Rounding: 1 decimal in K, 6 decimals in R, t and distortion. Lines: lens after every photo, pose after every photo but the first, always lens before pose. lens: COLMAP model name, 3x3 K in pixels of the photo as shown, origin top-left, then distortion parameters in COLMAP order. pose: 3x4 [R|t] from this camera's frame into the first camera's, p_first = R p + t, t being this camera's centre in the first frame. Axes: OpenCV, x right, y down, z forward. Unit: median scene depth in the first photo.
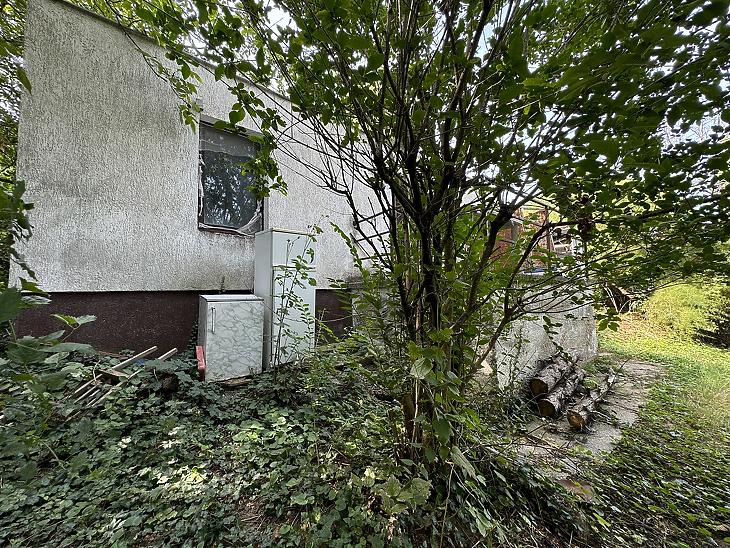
lens RADIAL K [[293.1, 0, 365.4], [0, 293.1, 276.6], [0, 0, 1]] dist [-0.004665, 0.000937]
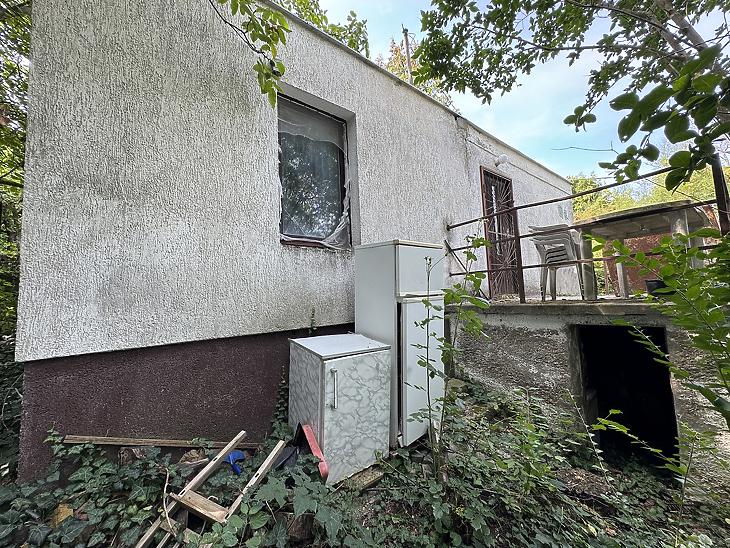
lens RADIAL K [[293.1, 0, 364.7], [0, 293.1, 276.4], [0, 0, 1]] dist [-0.004665, 0.000937]
pose [[0.999773, -0.014258, -0.015808, -0.401693], [0.014289, 0.999896, 0.001884, -0.088982], [0.015779, -0.002109, 0.999873, 0.334373]]
